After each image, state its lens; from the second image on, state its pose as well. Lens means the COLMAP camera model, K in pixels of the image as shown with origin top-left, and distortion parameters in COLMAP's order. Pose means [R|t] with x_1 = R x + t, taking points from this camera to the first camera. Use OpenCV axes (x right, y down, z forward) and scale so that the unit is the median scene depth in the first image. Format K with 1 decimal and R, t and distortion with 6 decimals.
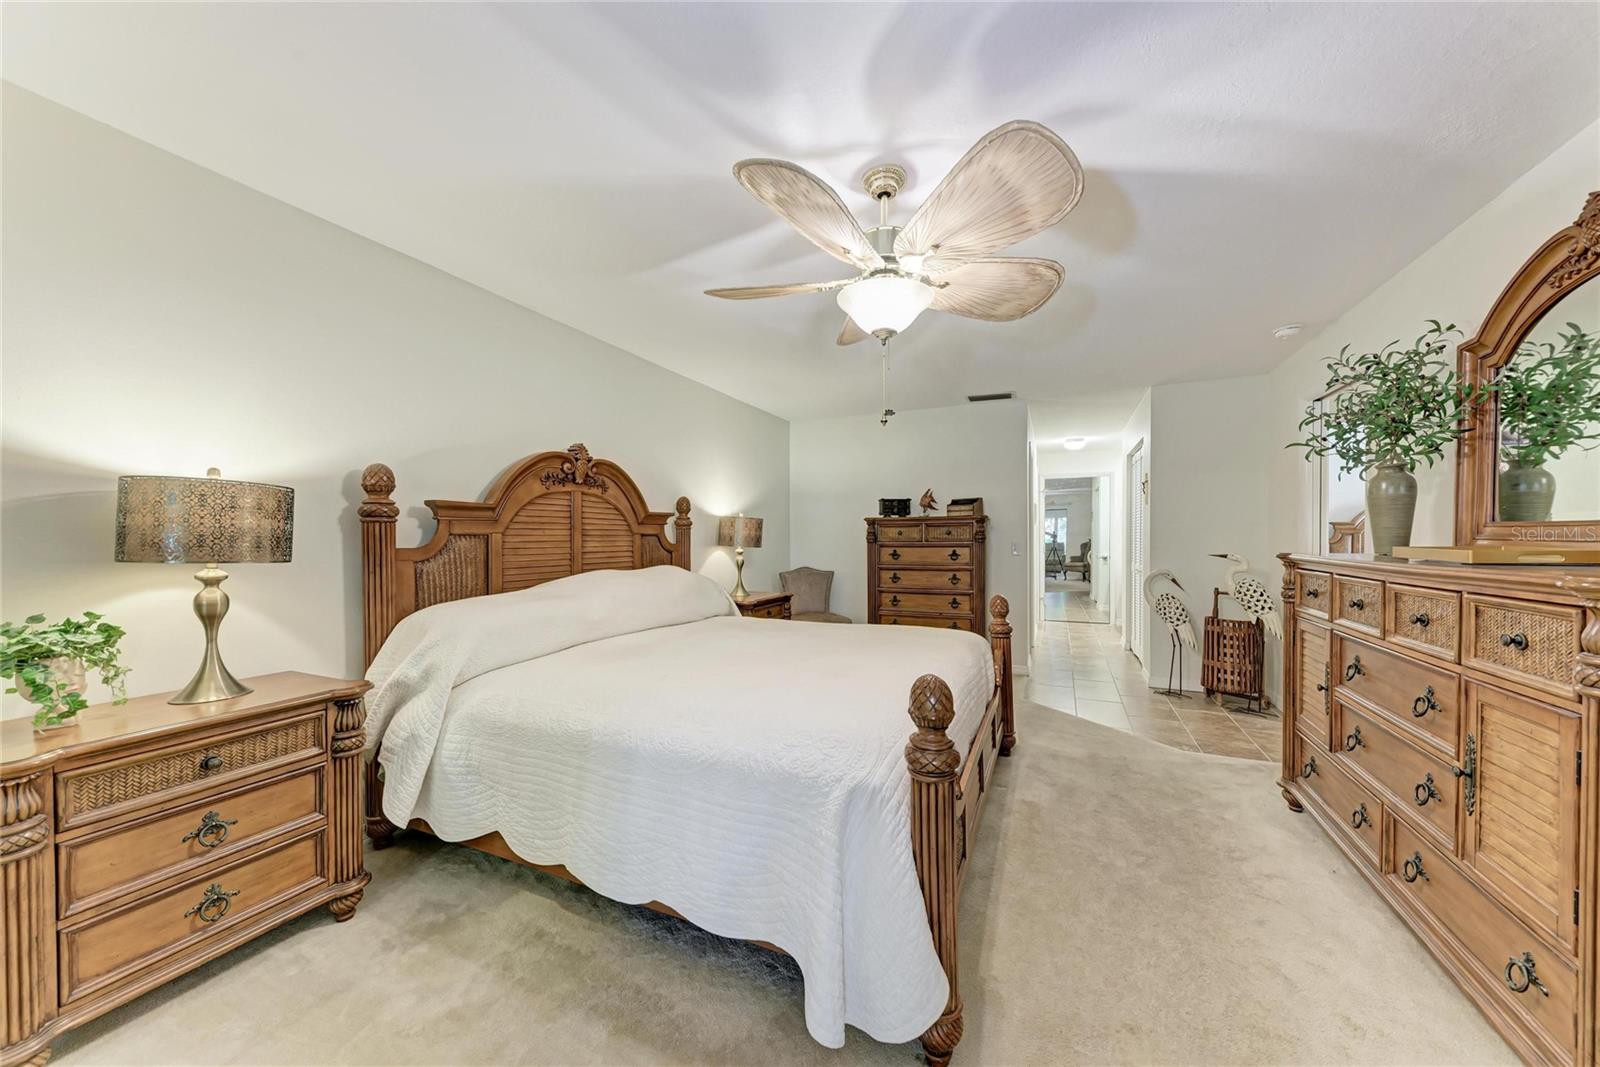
lens RADIAL K [[550.0, 0, 796.1], [0, 550.0, 542.2], [0, 0, 1]] dist [0.013346, -0.002960]
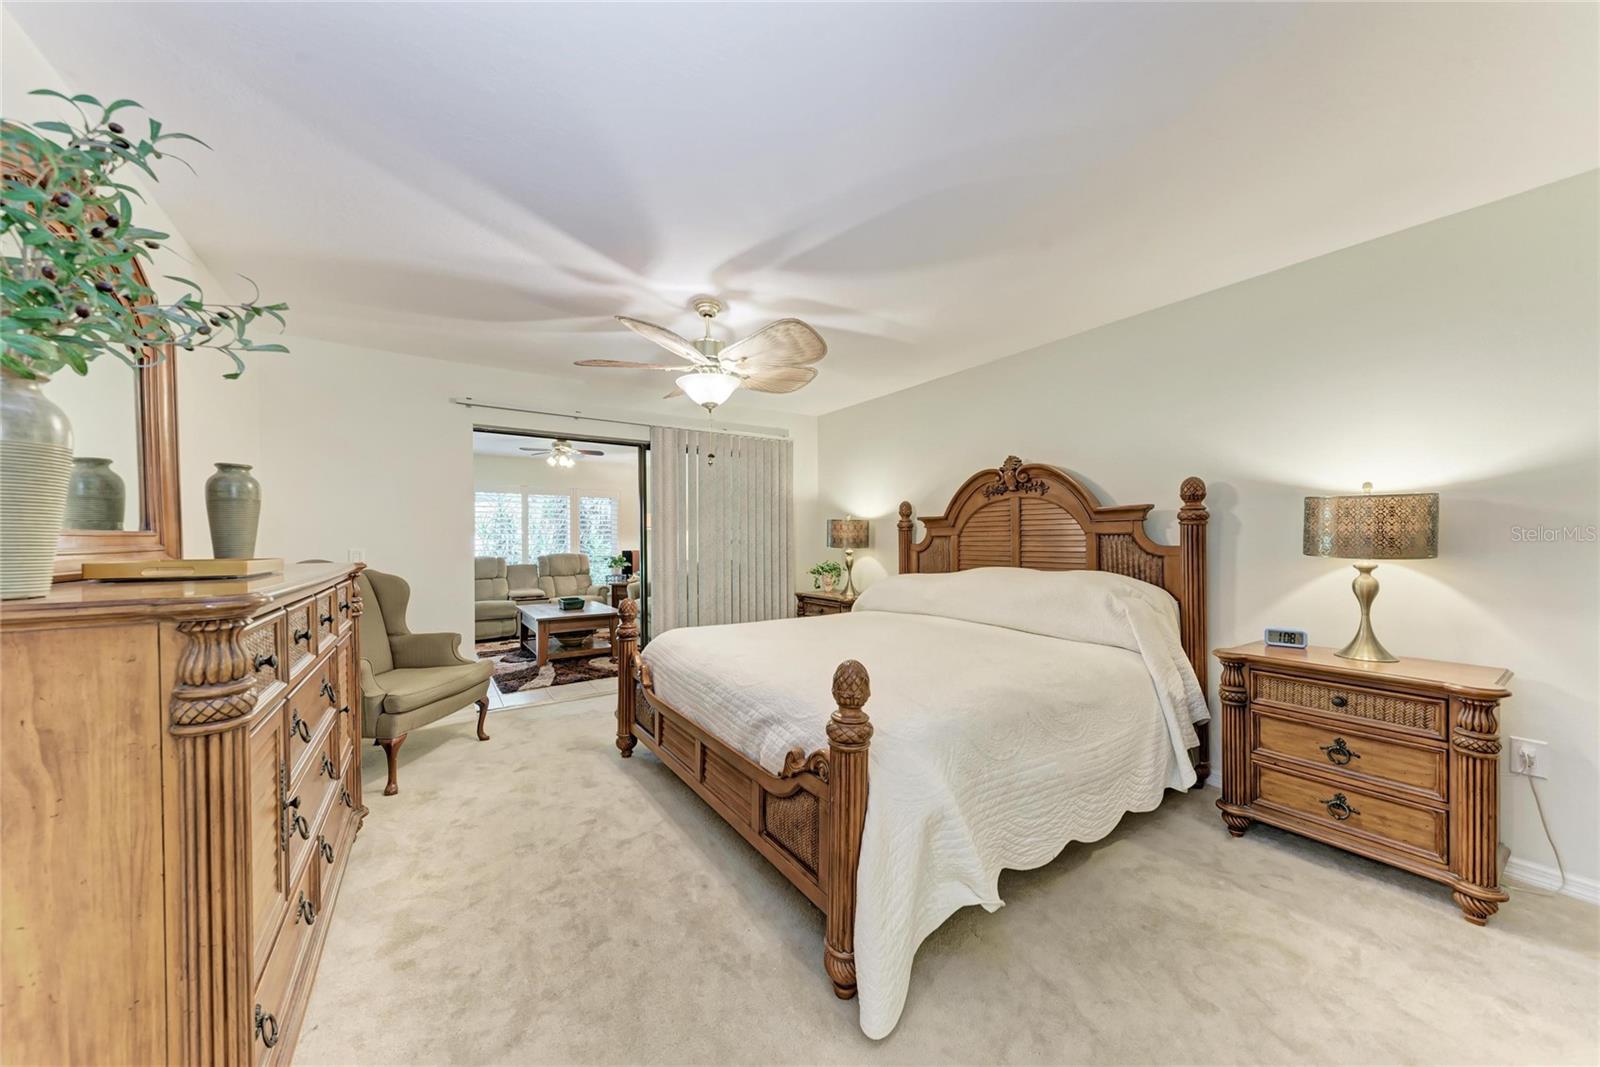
lens RADIAL K [[550.0, 0, 807.2], [0, 550.0, 538.8], [0, 0, 1]] dist [0.013346, -0.002960]
pose [[-0.509307, 0.002990, -0.860580, 0.618486], [-0.002366, 0.999985, 0.004874, -0.008494], [0.860582, 0.004519, -0.509293, 0.935497]]
